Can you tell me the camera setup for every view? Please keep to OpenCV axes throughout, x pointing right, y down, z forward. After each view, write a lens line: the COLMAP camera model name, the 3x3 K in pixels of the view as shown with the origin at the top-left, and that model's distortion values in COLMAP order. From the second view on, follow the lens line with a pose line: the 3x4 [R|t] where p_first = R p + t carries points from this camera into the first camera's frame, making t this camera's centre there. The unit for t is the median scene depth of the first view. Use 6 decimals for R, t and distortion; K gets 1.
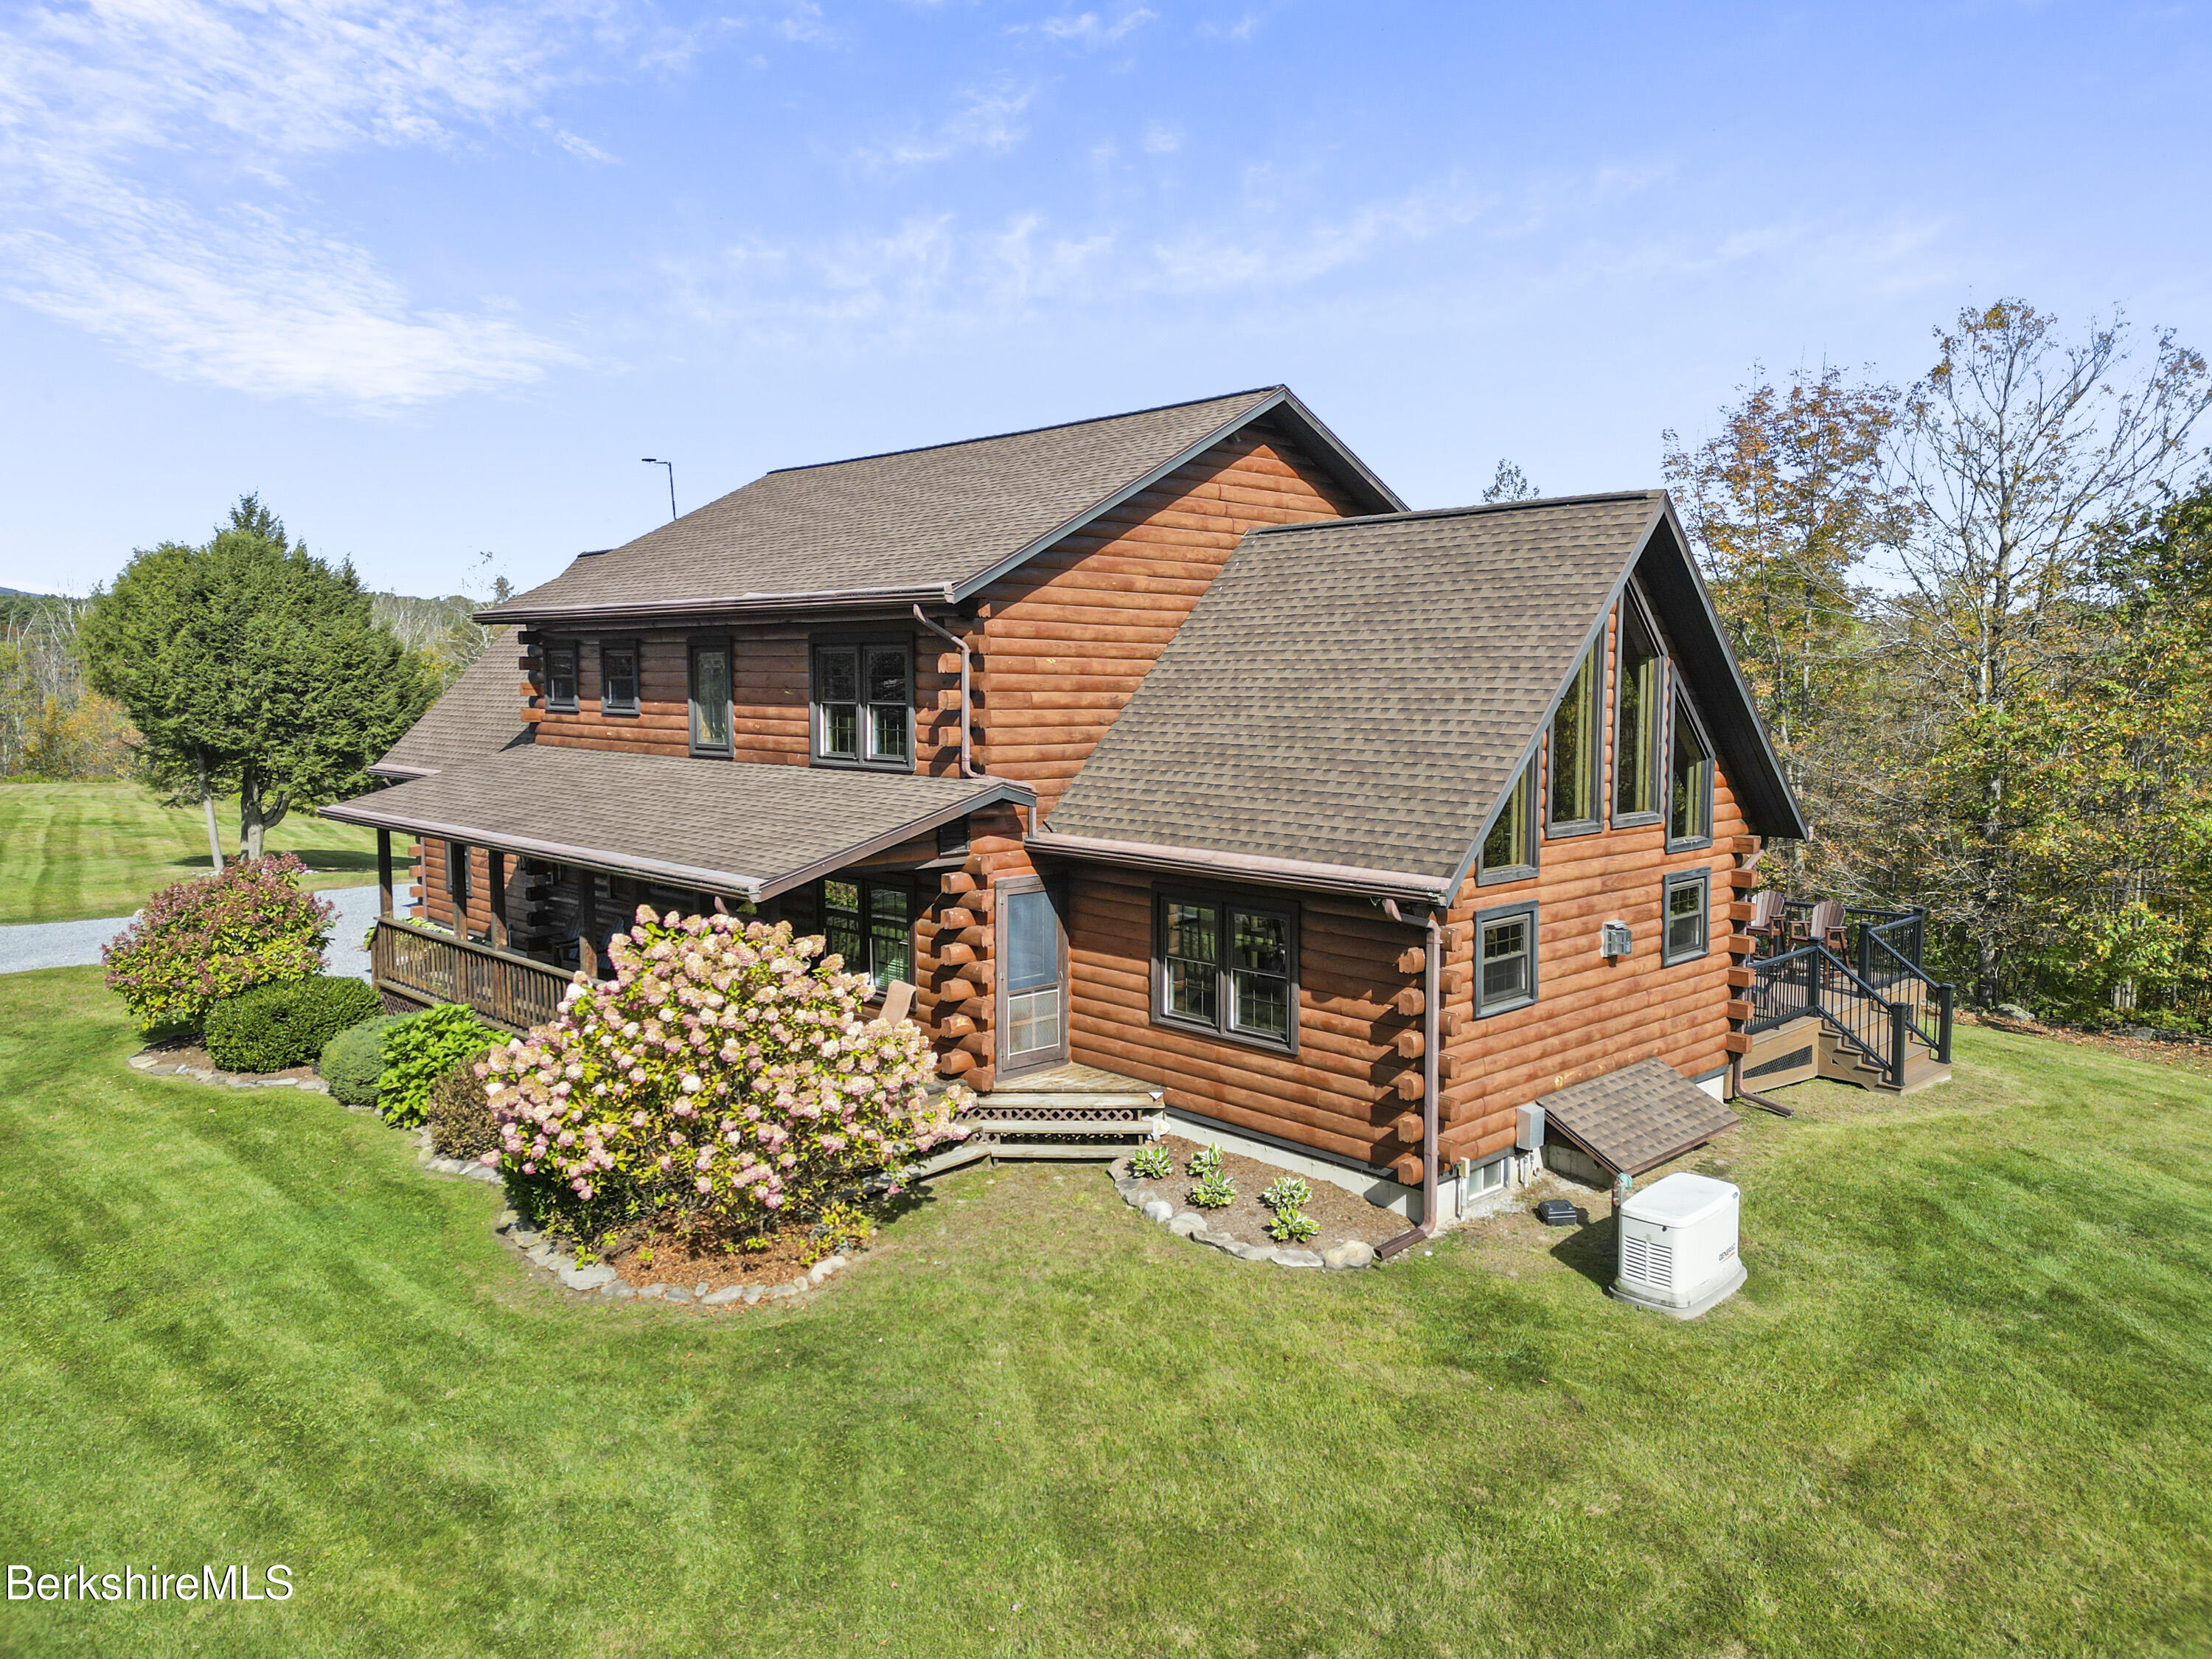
lens RADIAL K [[1566.2, 0, 1119.1], [0, 1566.2, 817.8], [0, 0, 1]] dist [0.099696, -0.103275]
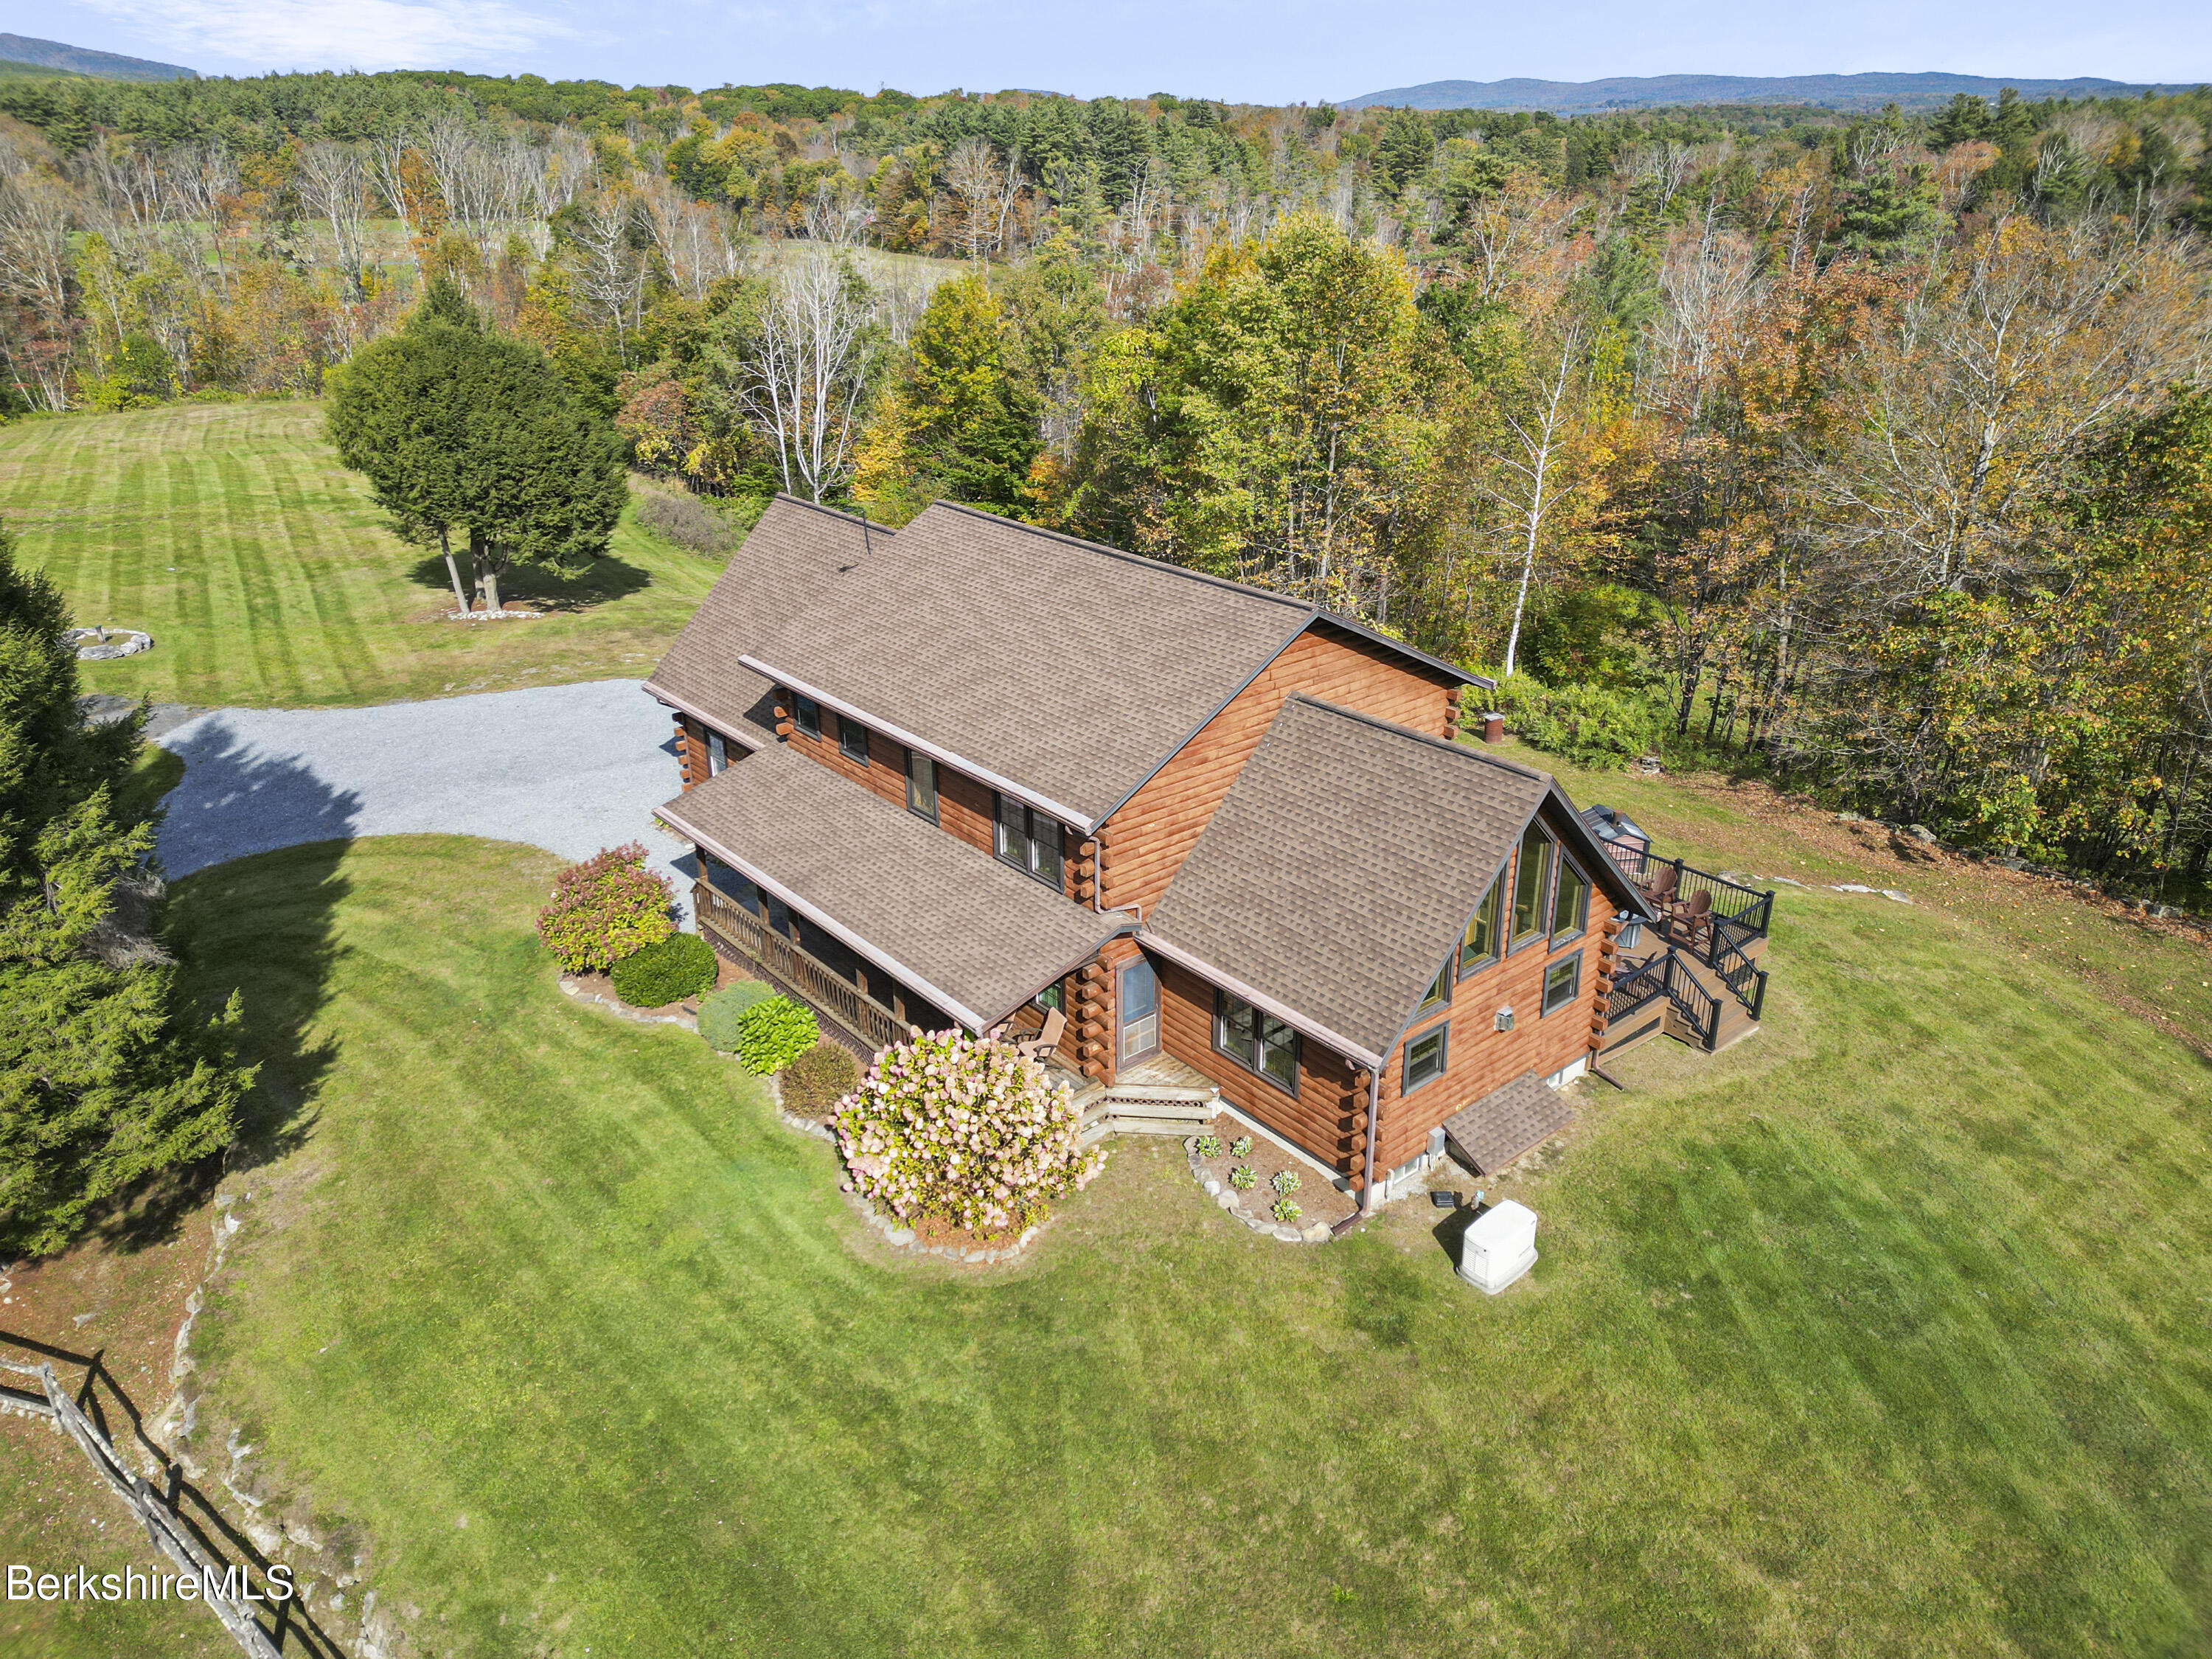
lens RADIAL K [[1566.2, 0, 1119.1], [0, 1566.2, 817.8], [0, 0, 1]] dist [0.099696, -0.103275]
pose [[0.997986, 0.020919, -0.059881, 0.018511], [-0.000572, 0.946980, 0.321293, -0.700560], [0.063427, -0.320611, 0.945085, -0.519185]]
